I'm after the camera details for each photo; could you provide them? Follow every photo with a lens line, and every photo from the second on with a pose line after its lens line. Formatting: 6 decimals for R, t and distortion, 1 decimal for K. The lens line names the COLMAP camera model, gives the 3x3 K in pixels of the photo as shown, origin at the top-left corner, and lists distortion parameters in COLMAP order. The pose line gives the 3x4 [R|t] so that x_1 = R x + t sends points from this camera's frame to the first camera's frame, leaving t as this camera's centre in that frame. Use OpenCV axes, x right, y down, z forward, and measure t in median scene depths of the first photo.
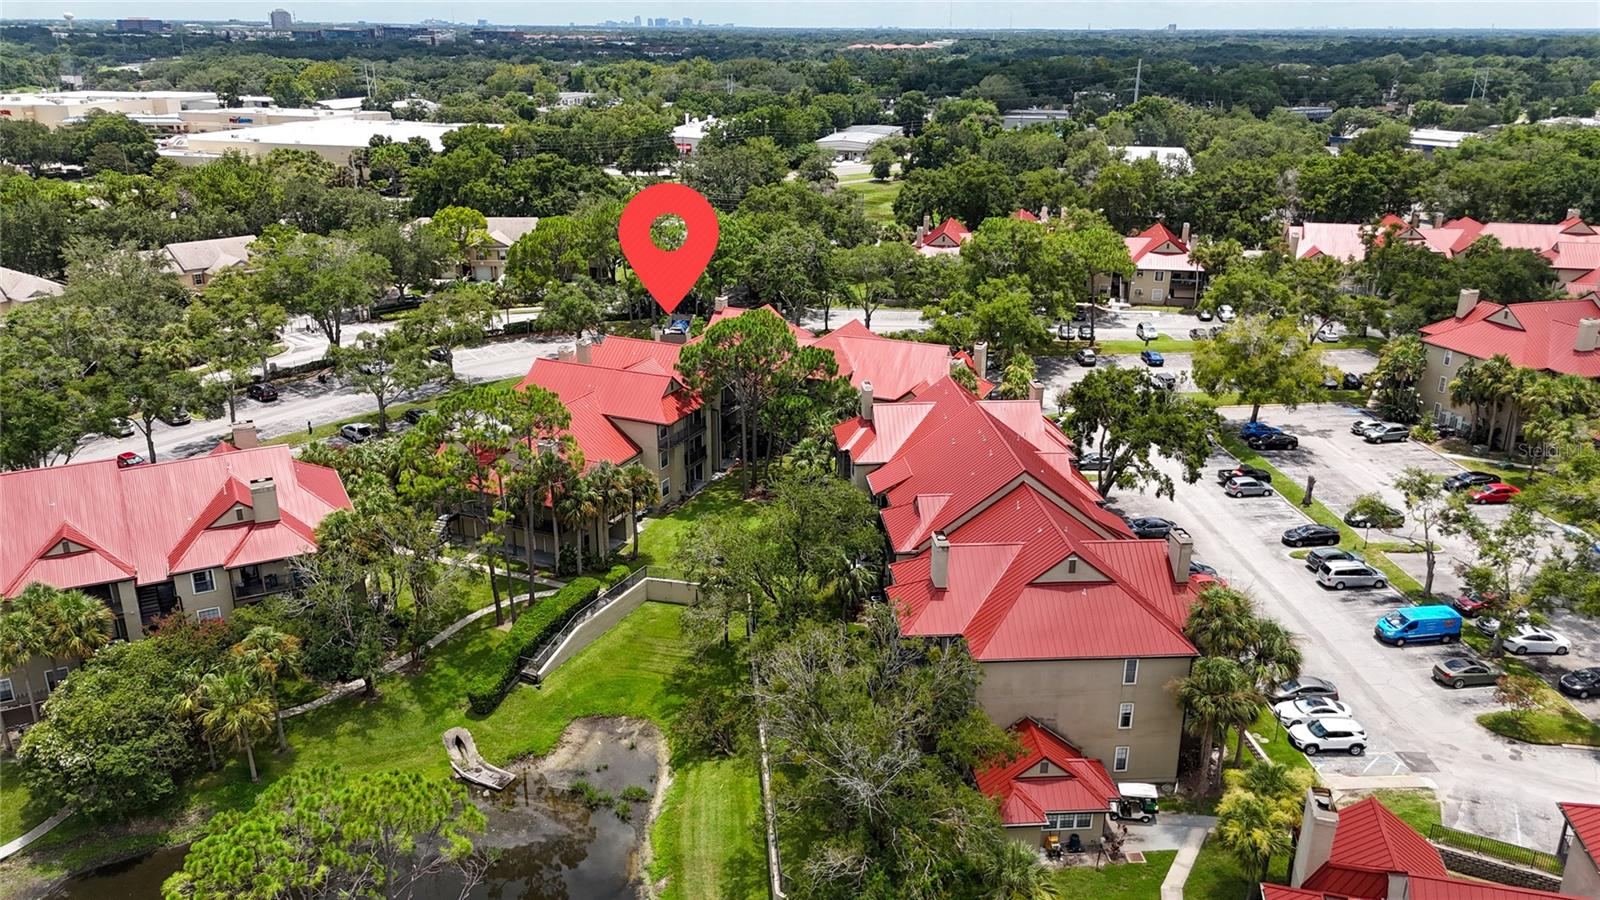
lens RADIAL K [[1121.2, 0, 798.2], [0, 1121.2, 453.5], [0, 0, 1]] dist [0.061028, -0.049863]
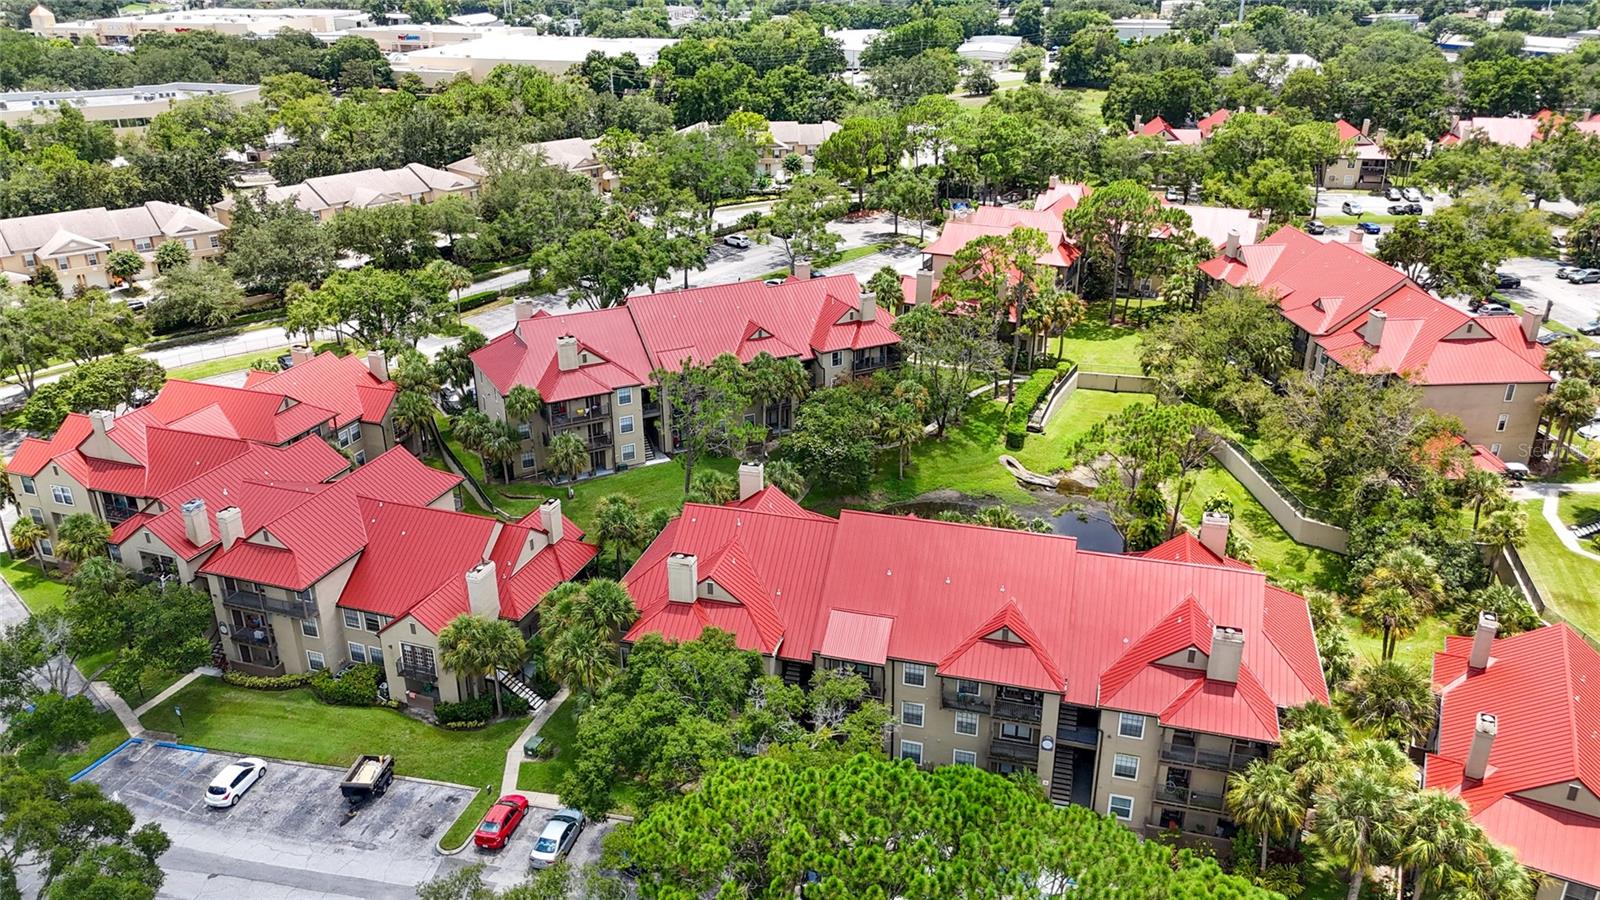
lens RADIAL K [[1121.2, 0, 798.2], [0, 1121.2, 453.5], [0, 0, 1]] dist [0.061028, -0.049863]
pose [[0.999944, -0.003812, -0.009897, -0.253826], [0.004501, 0.997493, 0.070617, 0.060169], [0.009603, -0.070657, 0.997454, -0.222123]]
